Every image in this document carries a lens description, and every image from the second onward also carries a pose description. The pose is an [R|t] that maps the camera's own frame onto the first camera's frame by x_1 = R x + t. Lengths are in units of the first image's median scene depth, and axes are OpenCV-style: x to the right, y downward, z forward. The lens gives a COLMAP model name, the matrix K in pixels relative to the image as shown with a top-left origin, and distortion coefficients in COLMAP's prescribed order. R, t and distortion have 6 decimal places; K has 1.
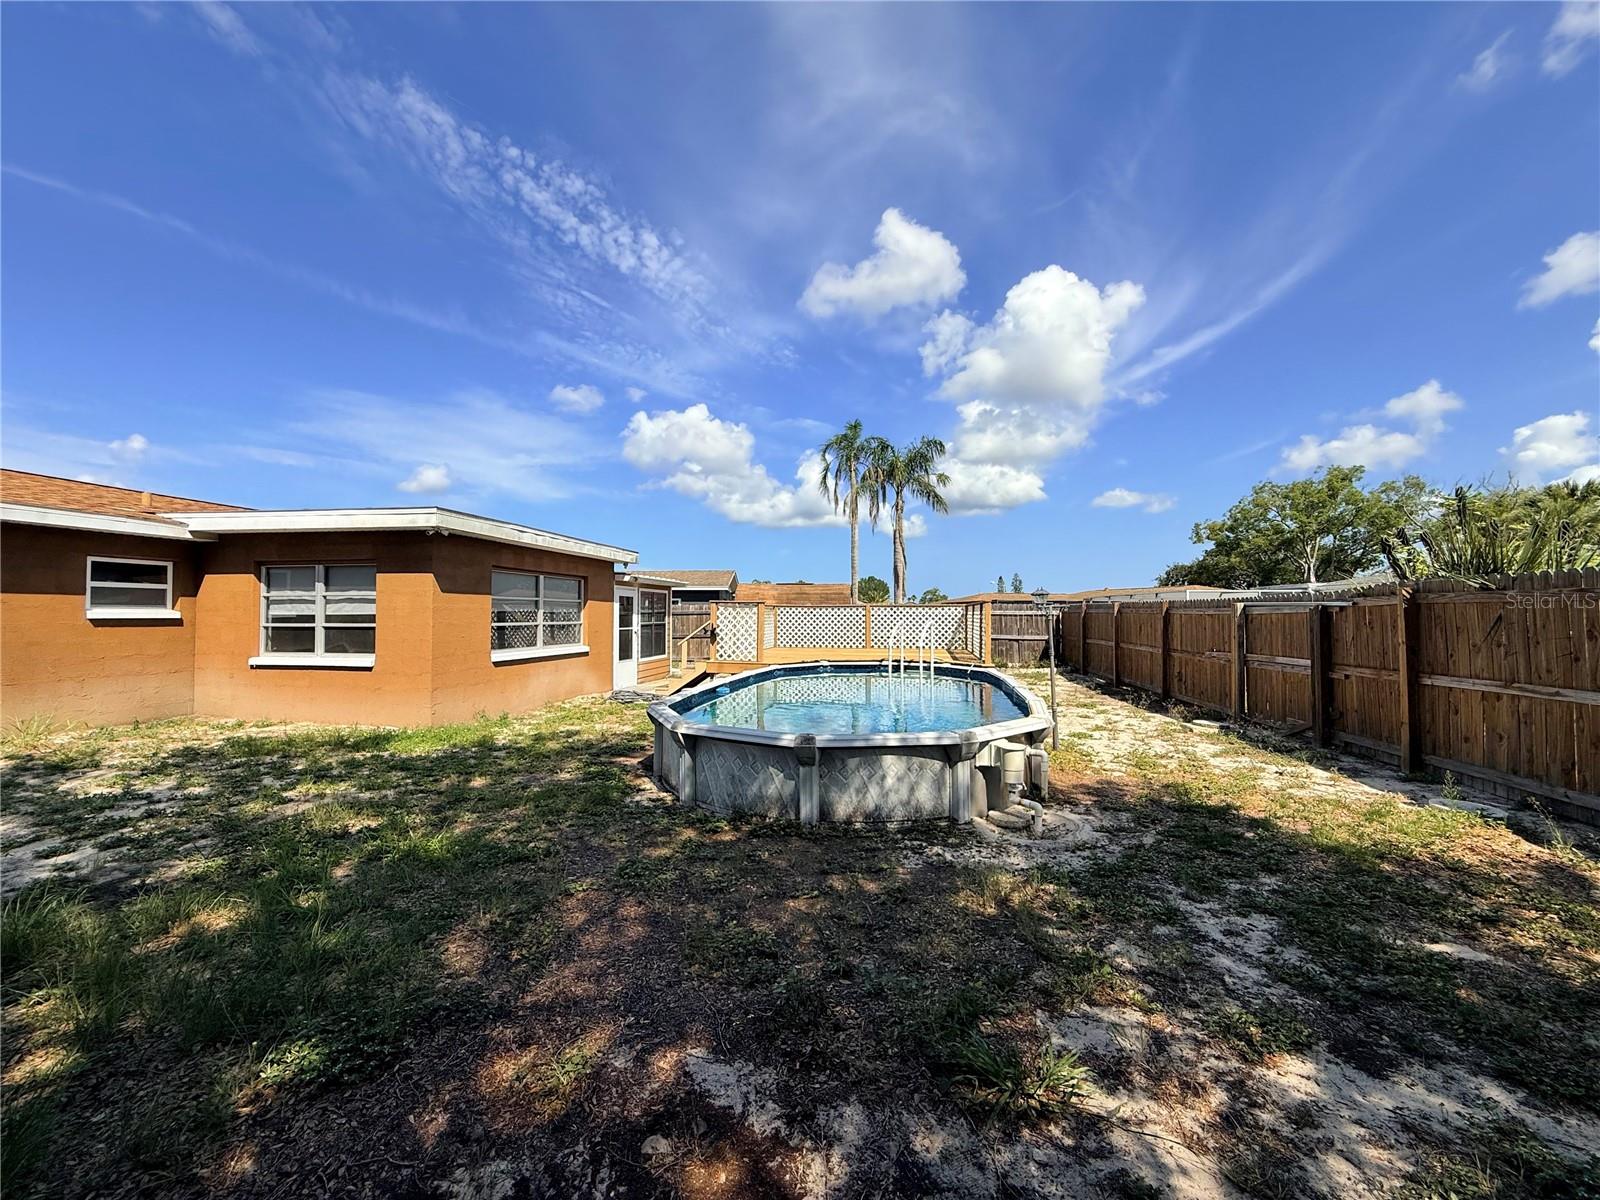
lens RADIAL K [[639.0, 0, 800.0], [0, 639.0, 600.0], [0, 0, 1]] dist [0.001810, 0.000055]
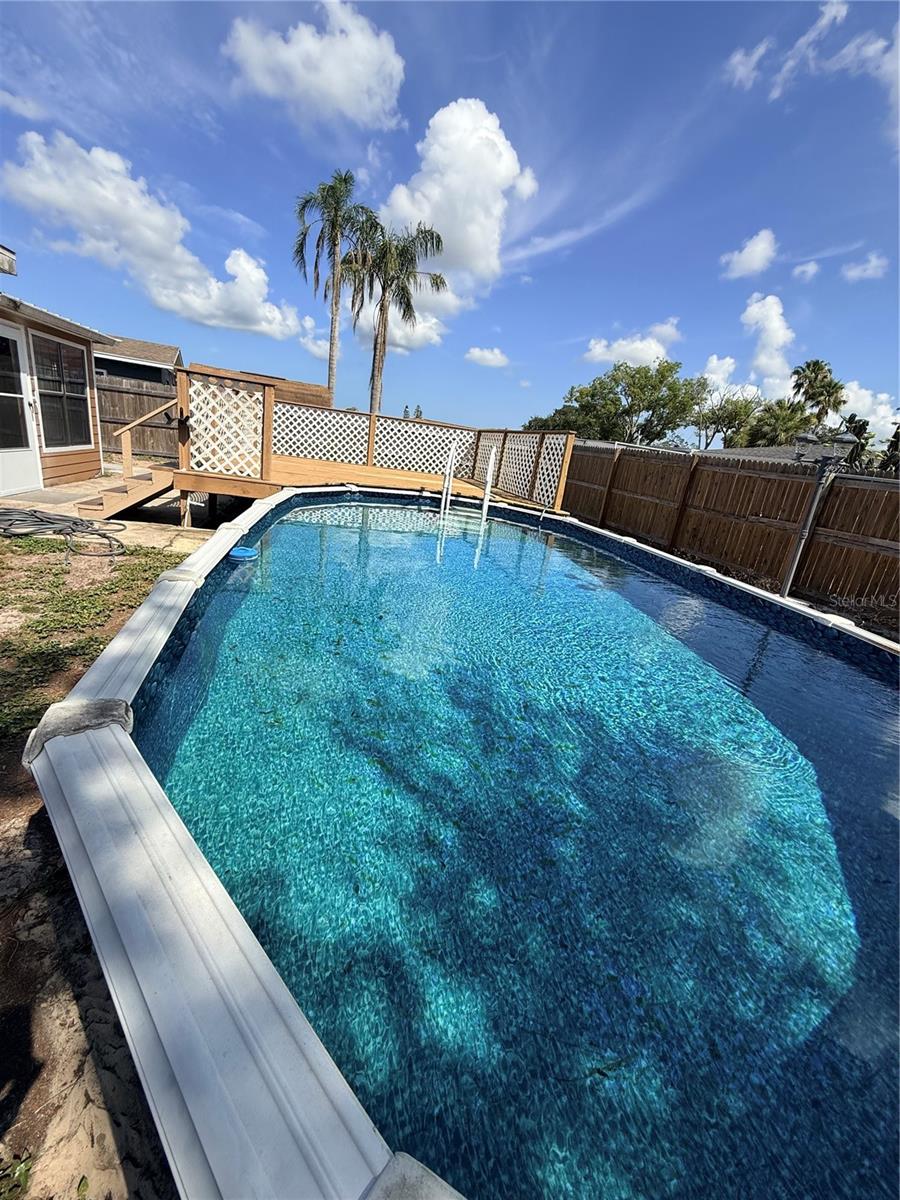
lens RADIAL K [[479.9, 0, 455.1], [0, 479.9, 598.6], [0, 0, 1]] dist [0.001177, 0.000348]
pose [[0.906165, -0.009831, 0.422810, -0.052527], [-0.139668, 0.936685, 0.321114, 0.012650], [-0.399197, -0.350035, 0.847418, 0.240692]]
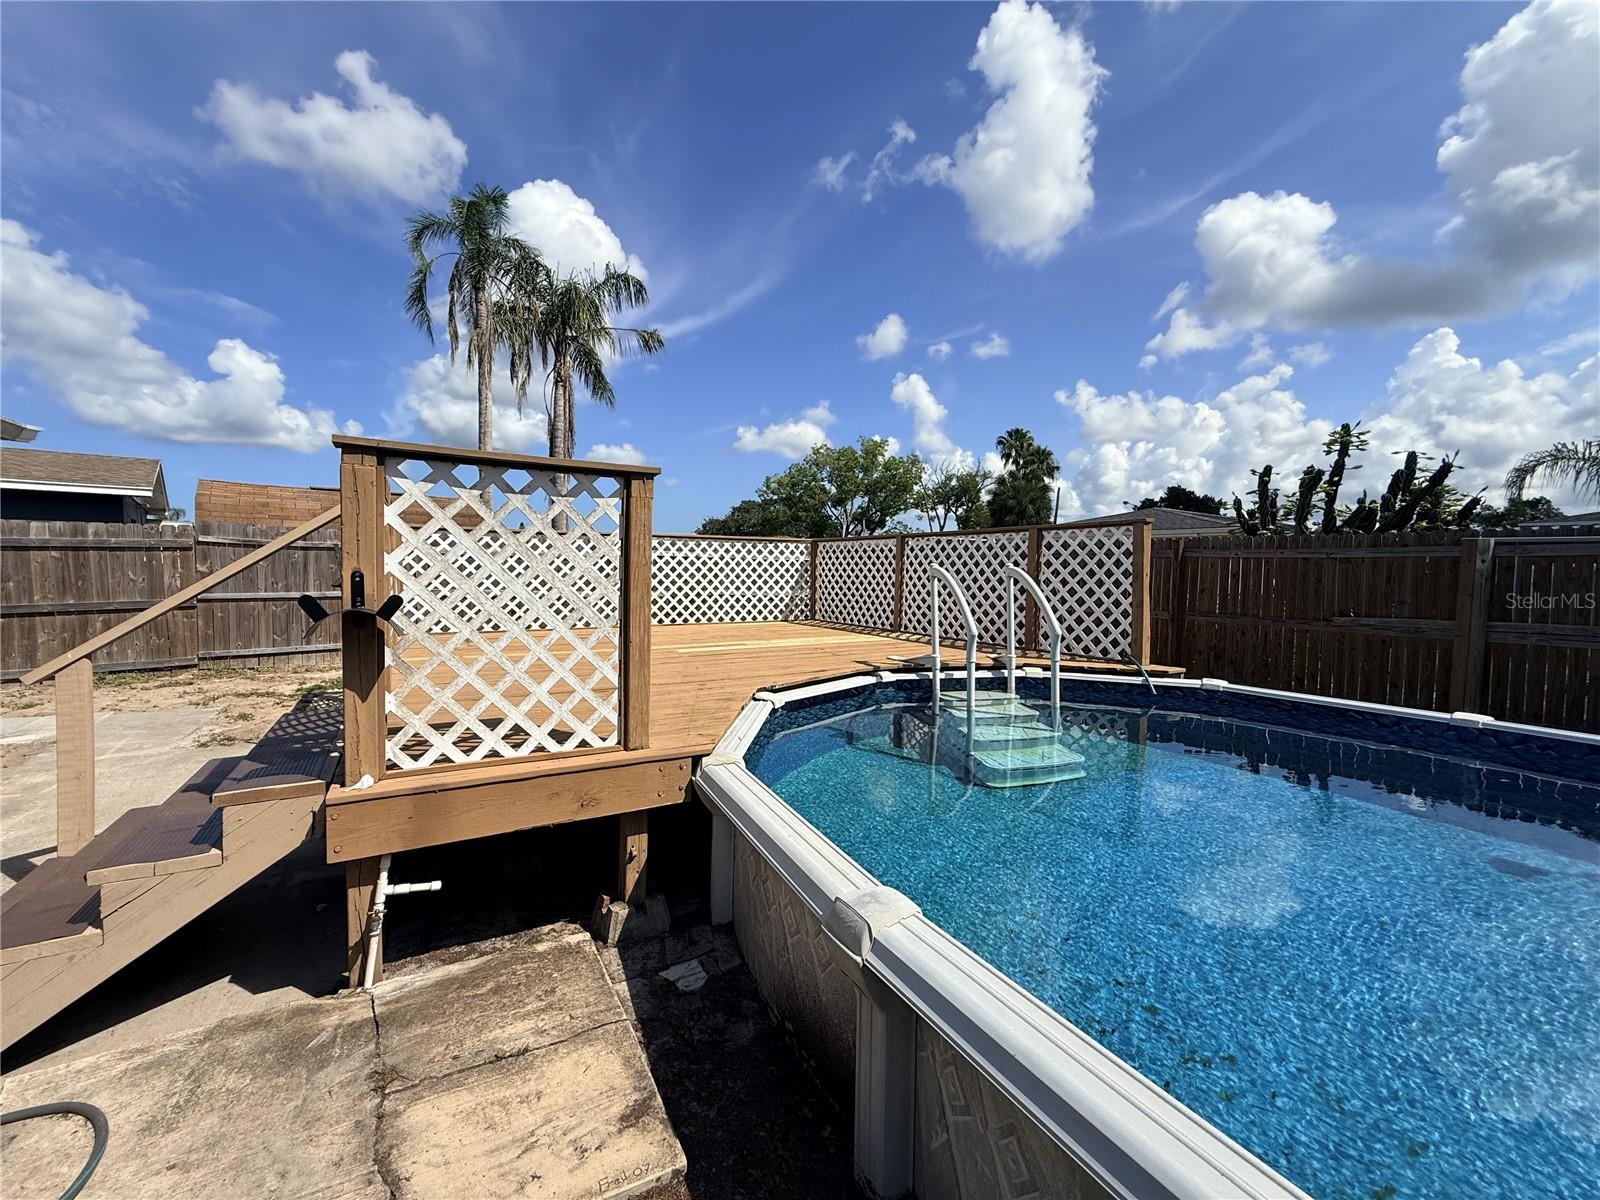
lens RADIAL K [[639.0, 0, 800.0], [0, 639.0, 600.0], [0, 0, 1]] dist [0.001810, 0.000055]
pose [[0.741834, -0.029832, 0.669920, -0.090576], [-0.021840, 0.997405, 0.068600, 0.015943], [-0.670228, -0.065521, 0.739257, 0.432427]]
